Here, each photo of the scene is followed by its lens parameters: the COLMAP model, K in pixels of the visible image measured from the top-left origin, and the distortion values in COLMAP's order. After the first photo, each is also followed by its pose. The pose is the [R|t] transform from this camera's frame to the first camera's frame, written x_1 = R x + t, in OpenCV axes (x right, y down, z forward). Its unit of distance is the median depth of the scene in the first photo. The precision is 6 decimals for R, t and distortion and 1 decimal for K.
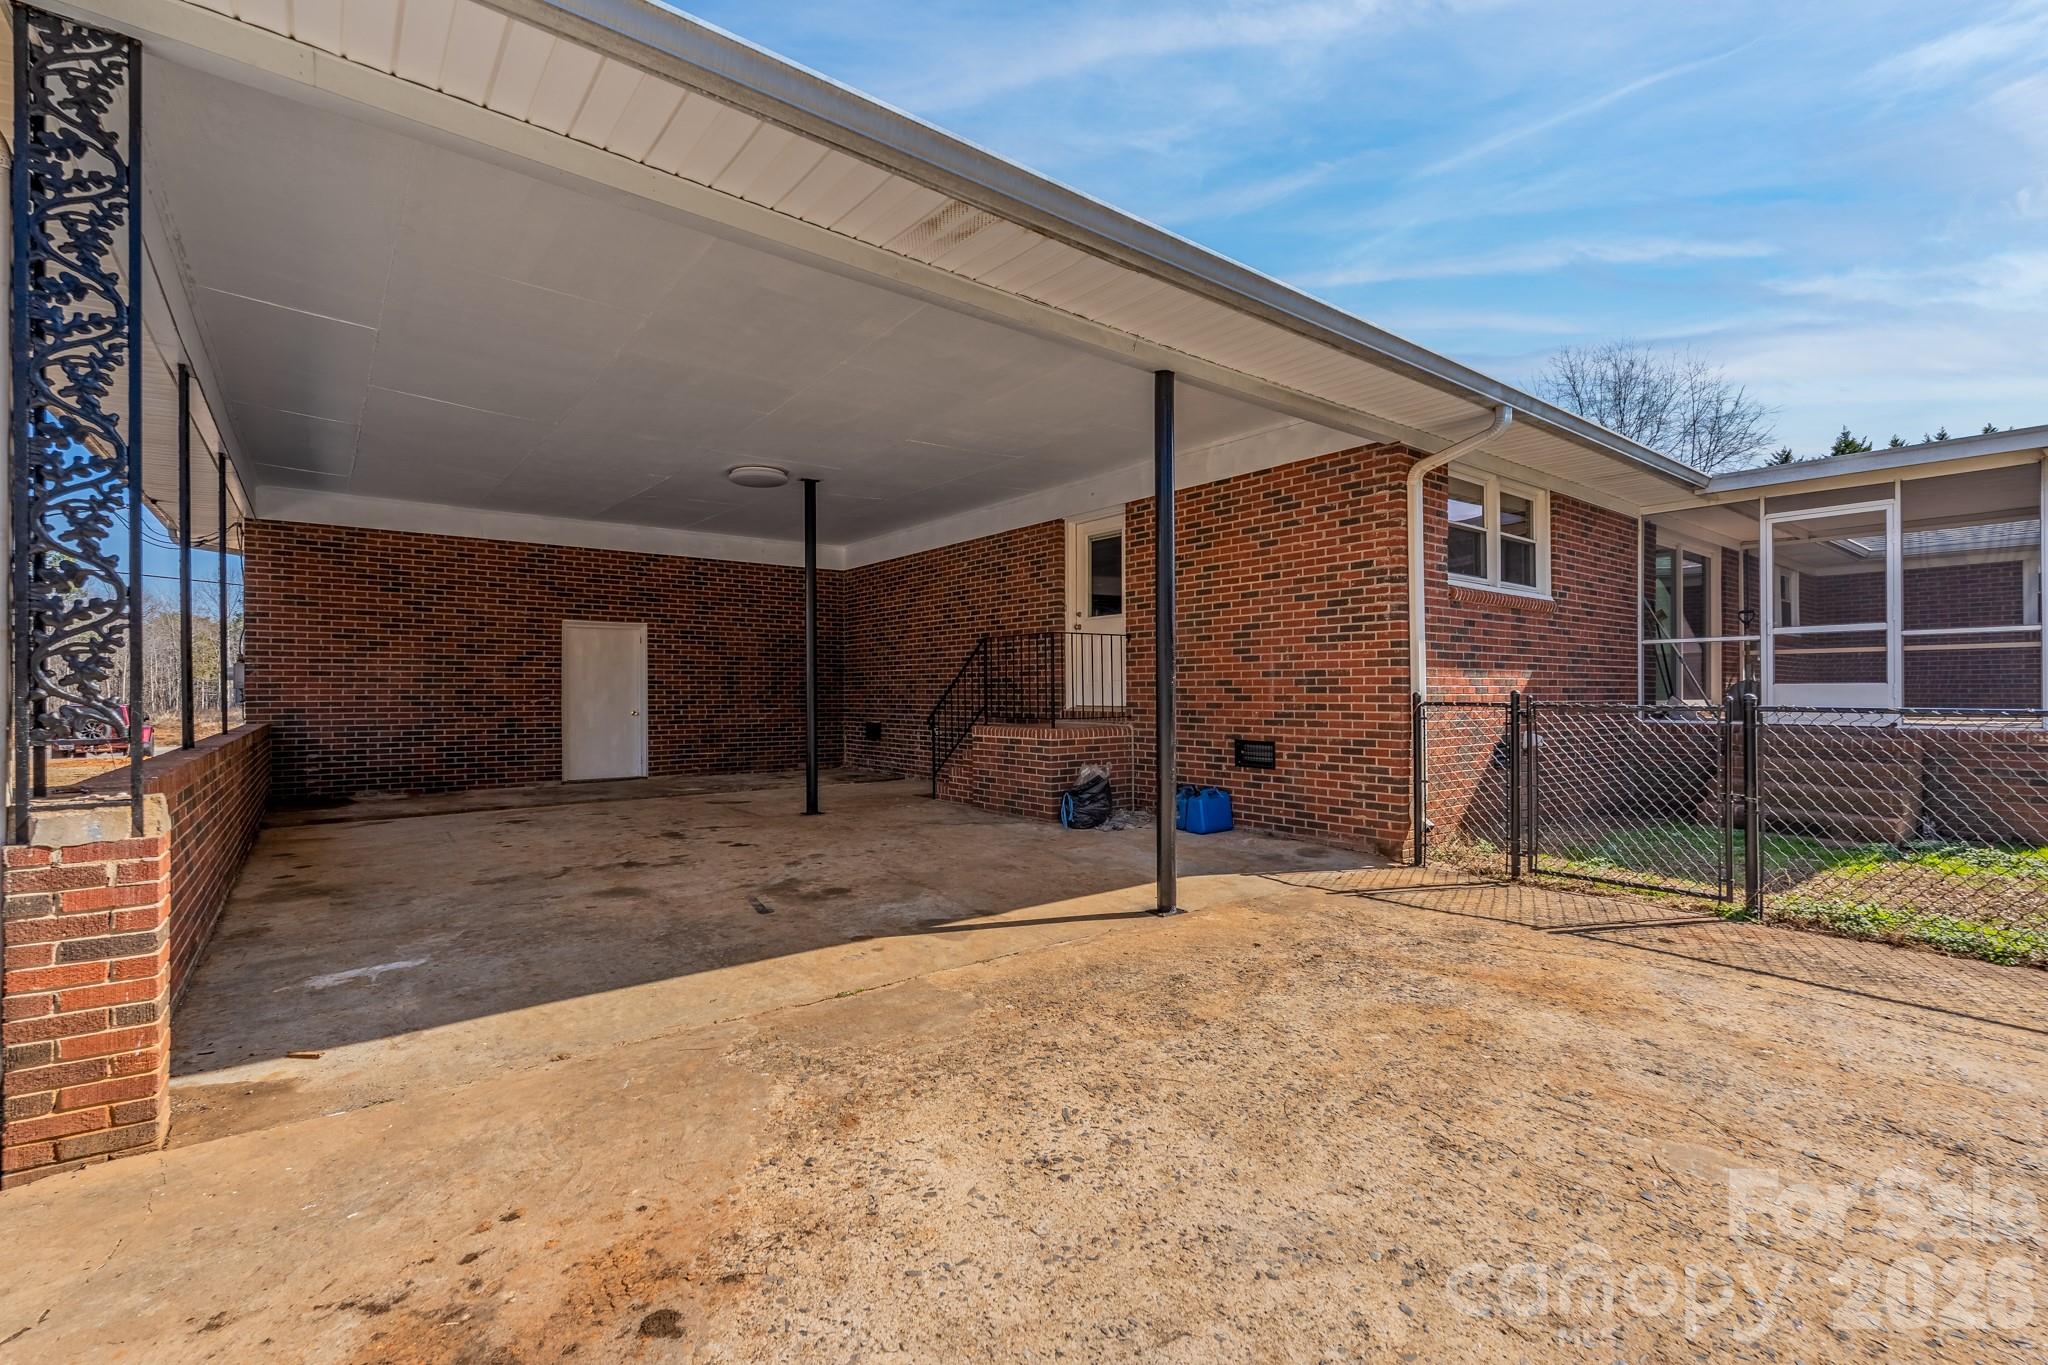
lens RADIAL K [[914.4, 0, 1011.4], [0, 914.4, 688.8], [0, 0, 1]] dist [-0.003322, 0.000176]
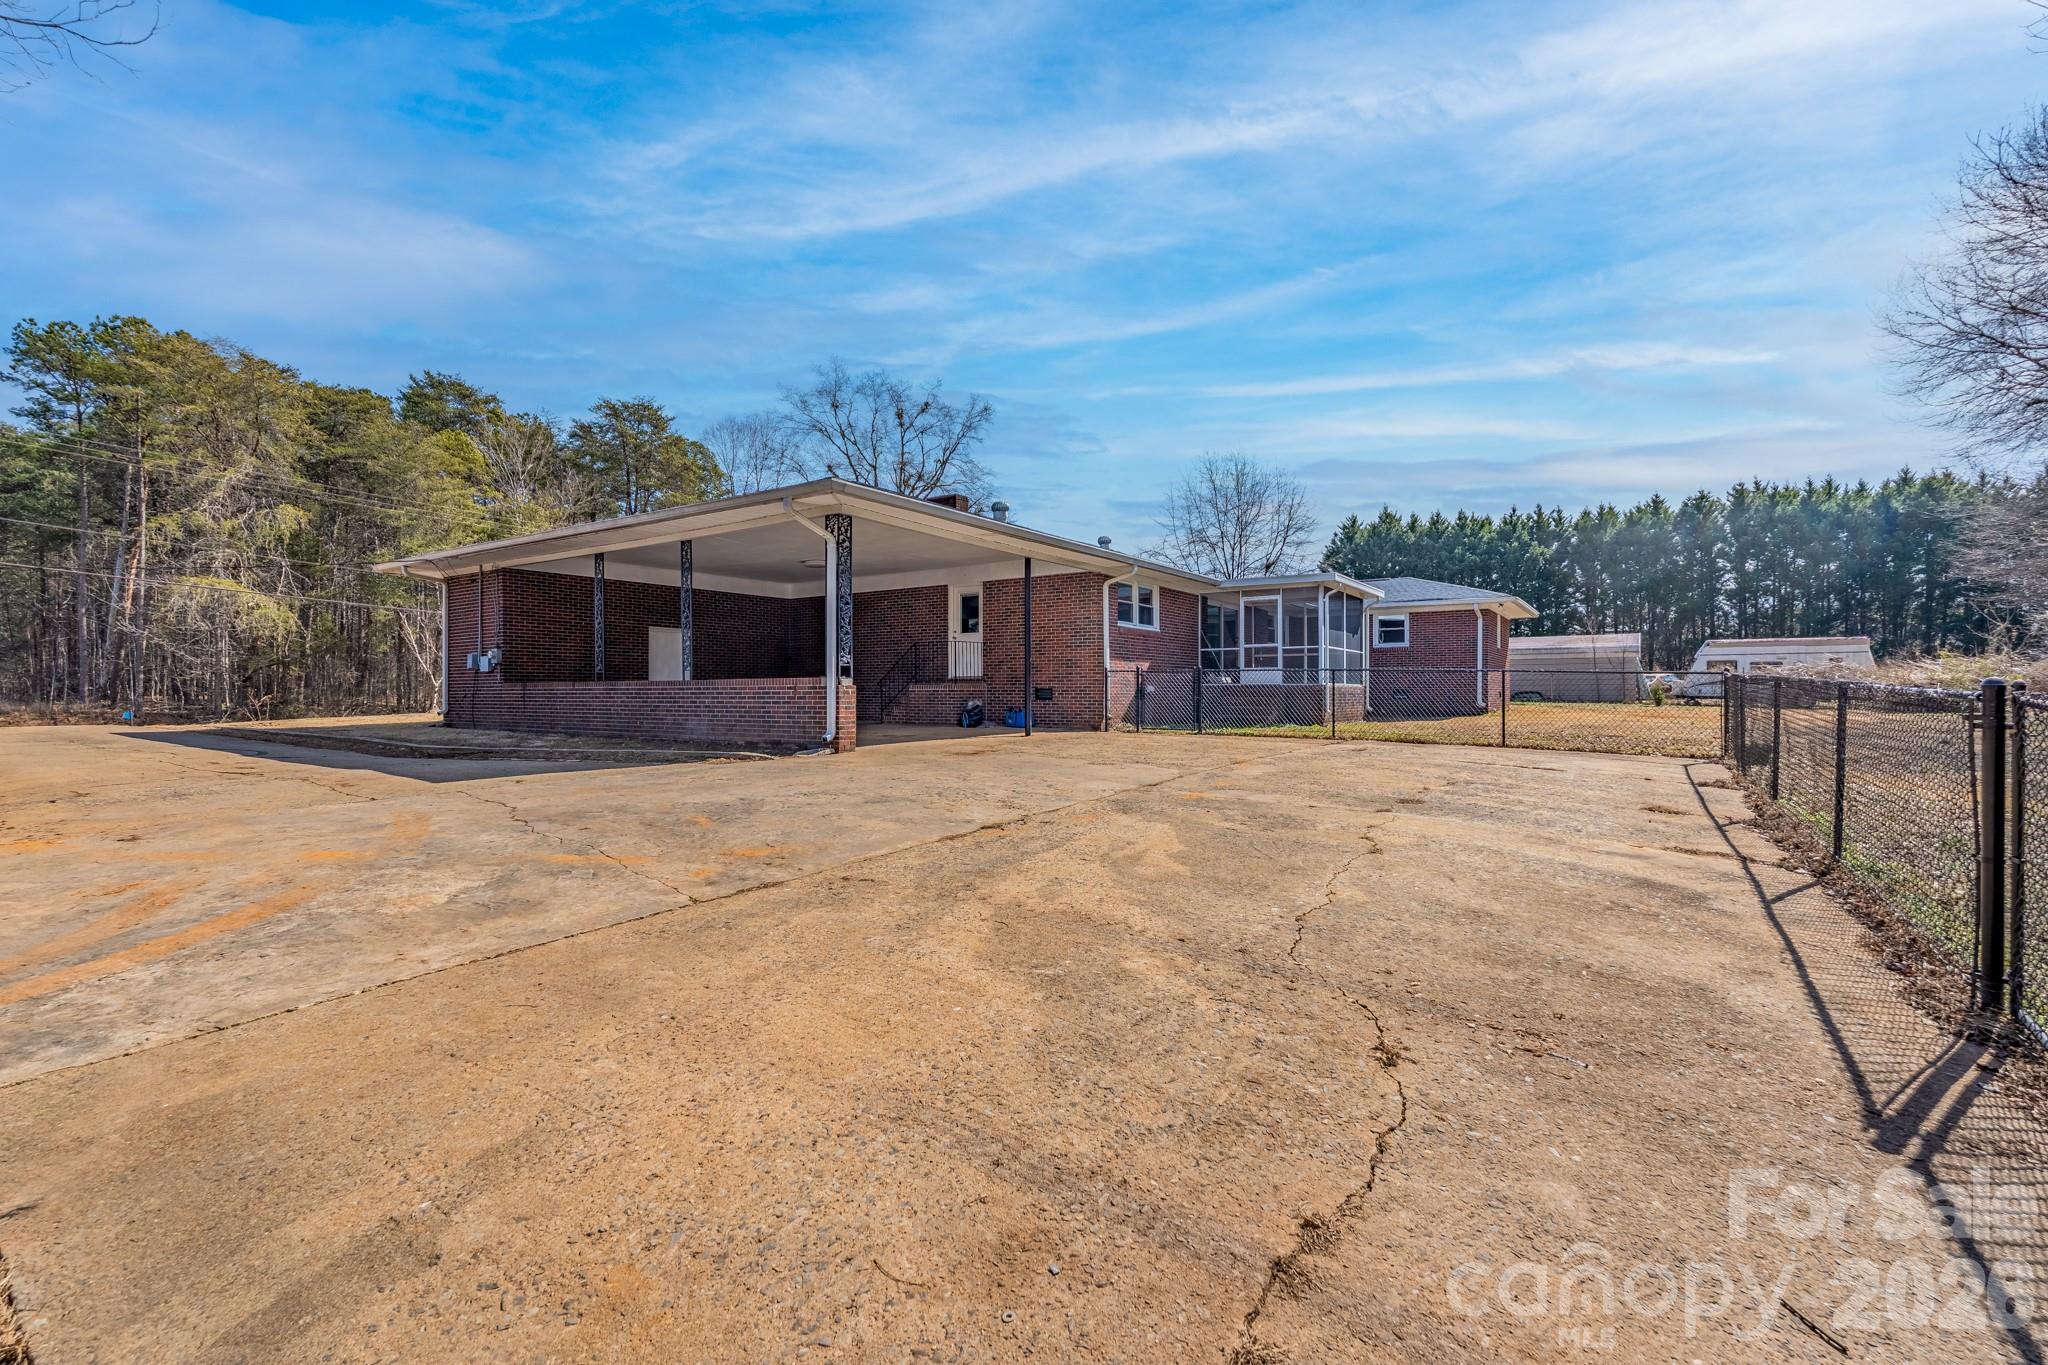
lens RADIAL K [[914.4, 0, 1019.3], [0, 914.4, 687.9], [0, 0, 1]] dist [-0.003322, 0.000176]
pose [[0.950357, 0.003598, 0.311141, -0.500652], [-0.003798, 0.999993, 0.000036, 0.051347], [-0.311139, -0.001216, 0.950364, -1.164321]]
